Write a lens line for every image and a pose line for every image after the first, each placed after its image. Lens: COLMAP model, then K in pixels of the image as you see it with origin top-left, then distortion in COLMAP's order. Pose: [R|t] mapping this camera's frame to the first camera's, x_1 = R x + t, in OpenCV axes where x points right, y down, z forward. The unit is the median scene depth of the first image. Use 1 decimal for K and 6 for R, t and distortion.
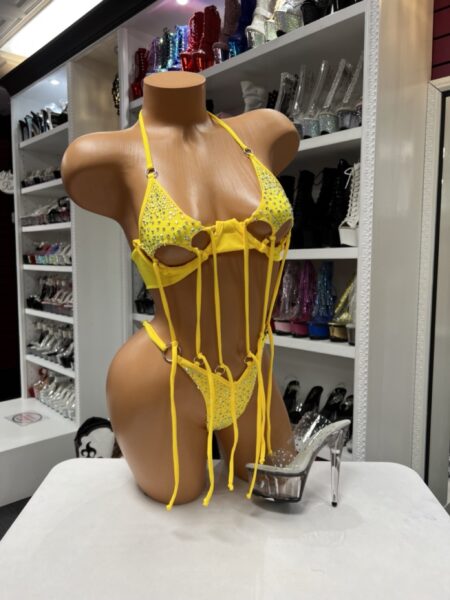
lens RADIAL K [[454.1, 0, 227.9], [0, 454.1, 300.4], [0, 0, 1]] dist [0.035350, -0.052895]
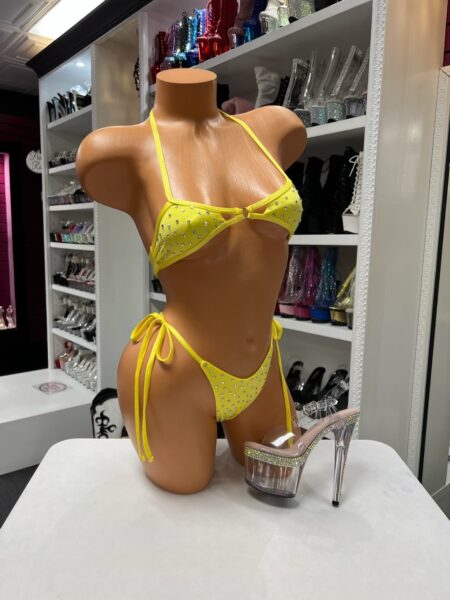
lens RADIAL K [[454.1, 0, 225.6], [0, 454.1, 302.0], [0, 0, 1]] dist [0.035350, -0.052895]
pose [[0.997563, 0.026626, -0.064492, 0.046603], [-0.023398, 0.998460, 0.050299, -0.007878], [0.065732, -0.048668, 0.996650, -0.044326]]
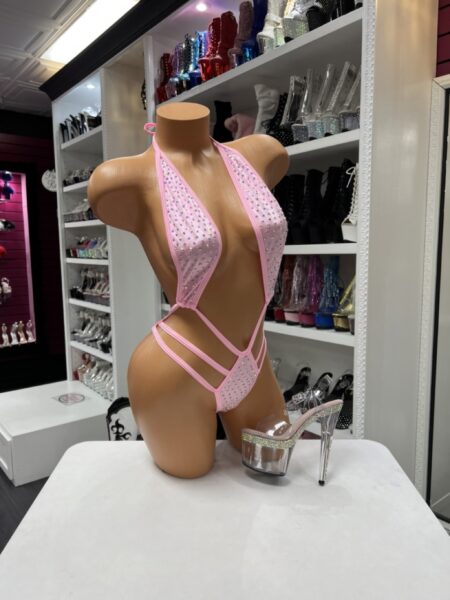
lens RADIAL K [[454.1, 0, 224.3], [0, 454.1, 303.8], [0, 0, 1]] dist [0.035350, -0.052895]
pose [[0.994626, -0.003249, -0.103485, 0.071805], [0.007030, 0.999320, 0.036197, -0.013217], [0.103297, -0.036730, 0.993972, -0.080551]]
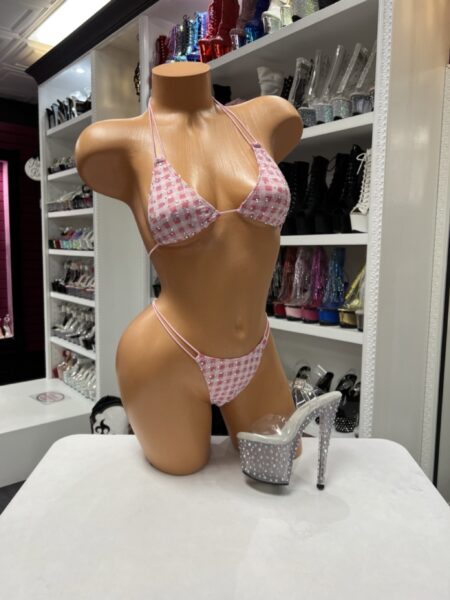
lens RADIAL K [[454.1, 0, 227.3], [0, 454.1, 295.9], [0, 0, 1]] dist [0.035350, -0.052895]
pose [[0.998166, 0.016747, -0.058177, 0.031548], [-0.015832, 0.999744, 0.016159, 0.007752], [0.058433, -0.015208, 0.998175, -0.014050]]
